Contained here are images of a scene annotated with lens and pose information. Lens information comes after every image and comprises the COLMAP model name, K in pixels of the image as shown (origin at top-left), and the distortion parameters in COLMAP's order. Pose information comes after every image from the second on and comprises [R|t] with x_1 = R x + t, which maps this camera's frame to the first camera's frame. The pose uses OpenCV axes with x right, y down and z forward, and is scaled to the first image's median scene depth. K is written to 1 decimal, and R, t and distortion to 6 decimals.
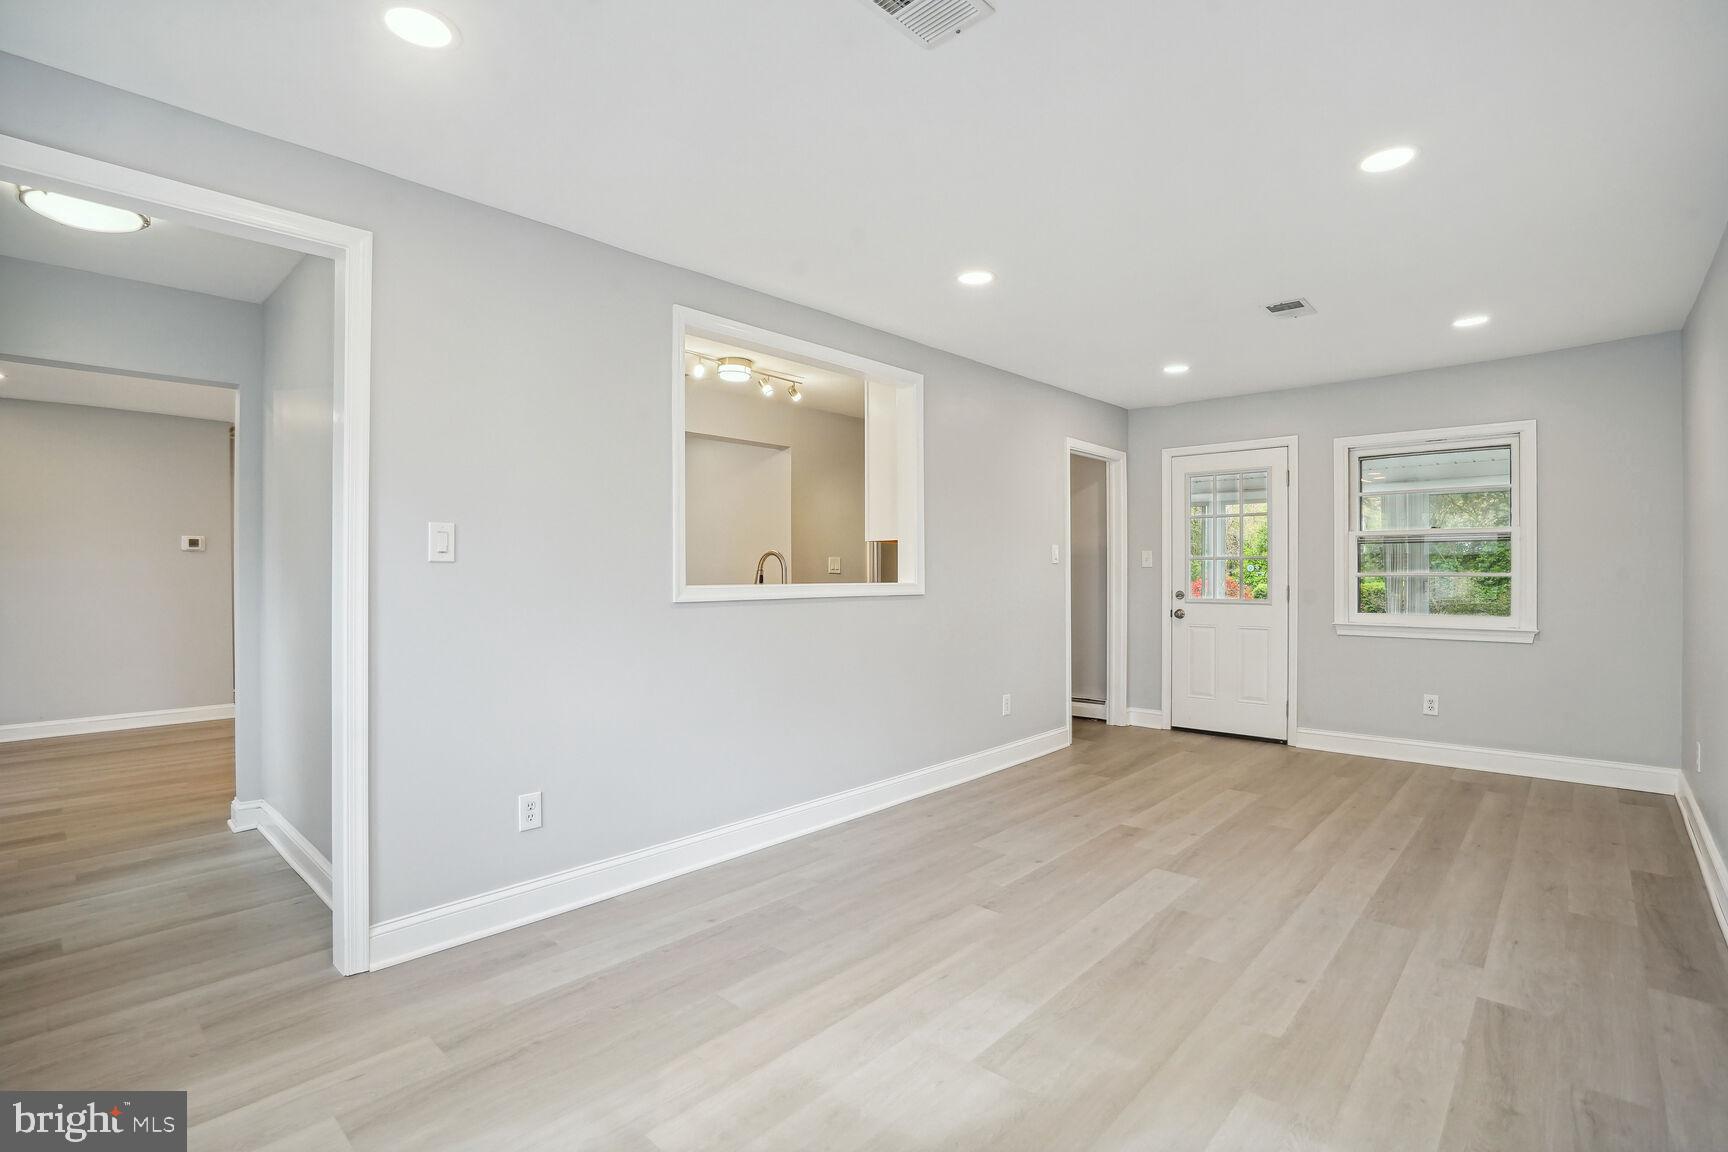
lens RADIAL K [[794.7, 0, 864.0], [0, 794.7, 576.0], [0, 0, 1]] dist [-0.037794, 0.019380]
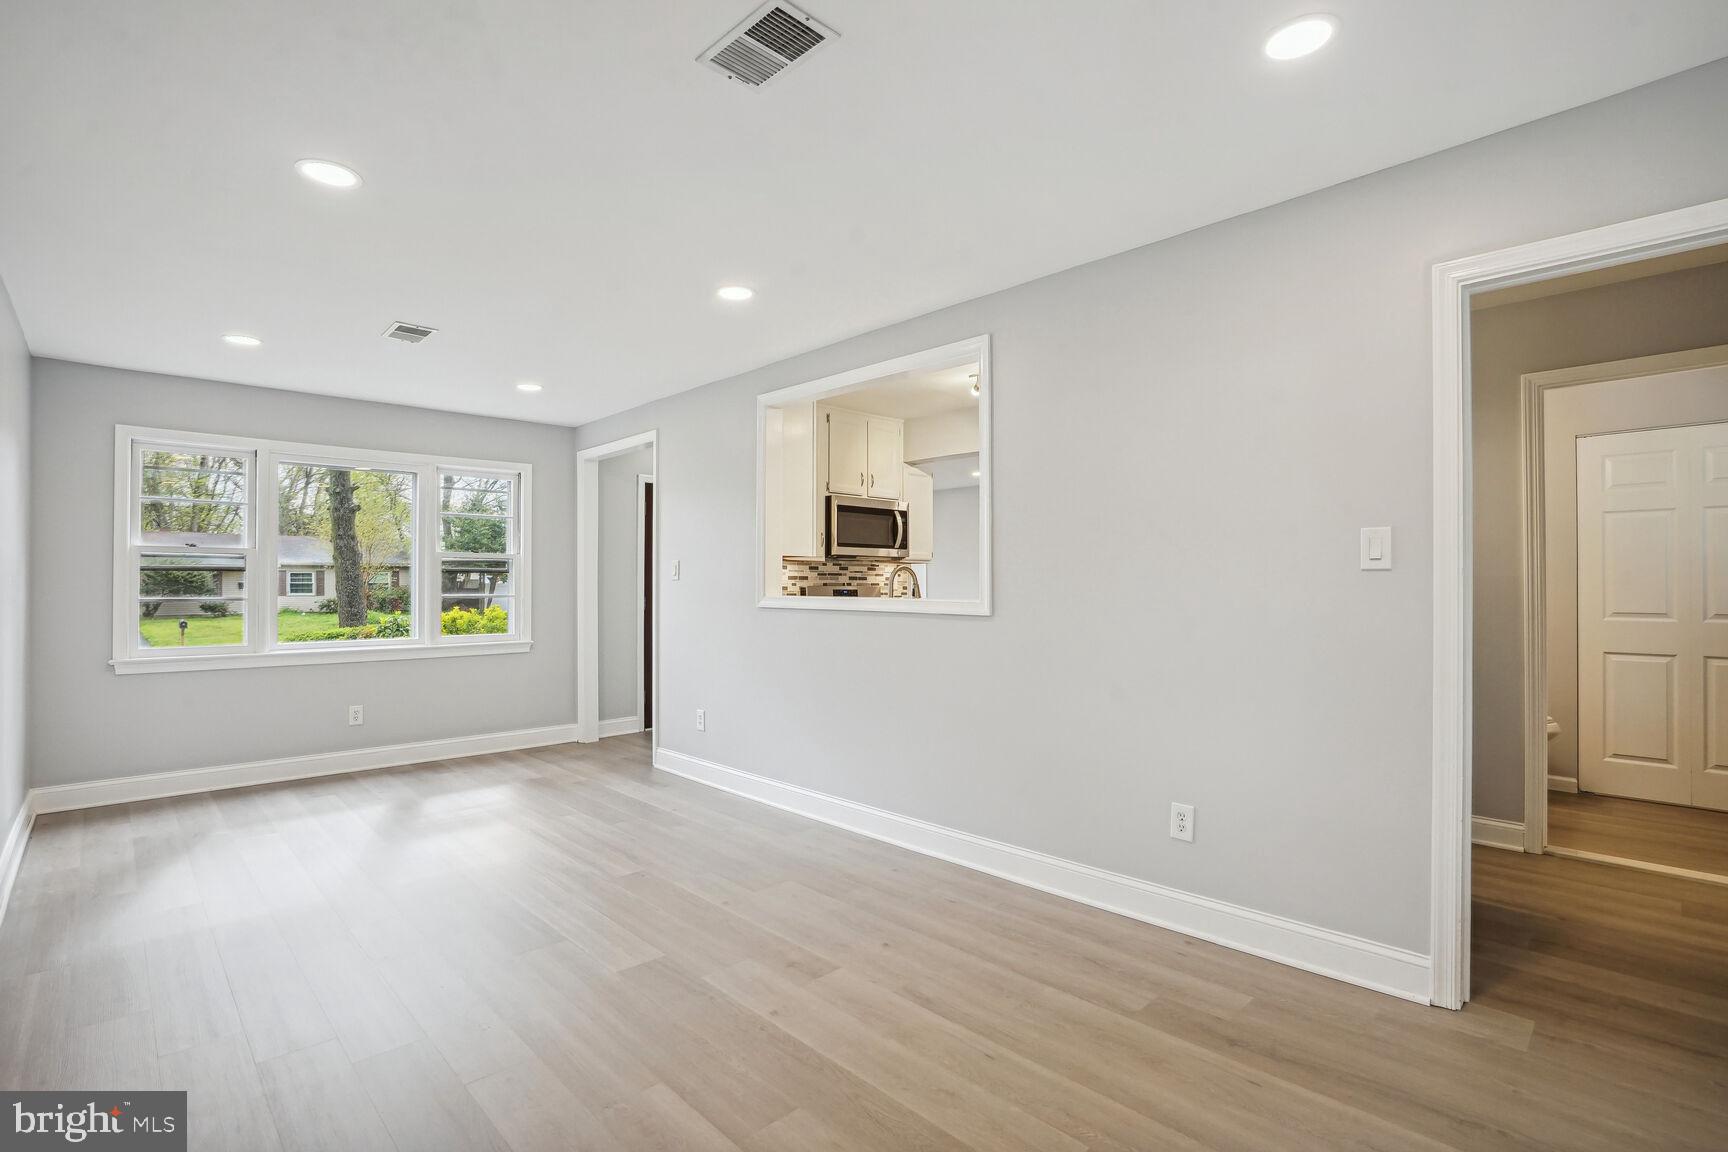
lens RADIAL K [[814.3, 0, 863.7], [0, 814.3, 581.3], [0, 0, 1]] dist [-0.053103, 0.020752]
pose [[-0.050289, 0.002353, -0.998732, 0.988682], [-0.002821, 0.999993, 0.002498, -0.012554], [0.998731, 0.002943, -0.050282, 1.040114]]
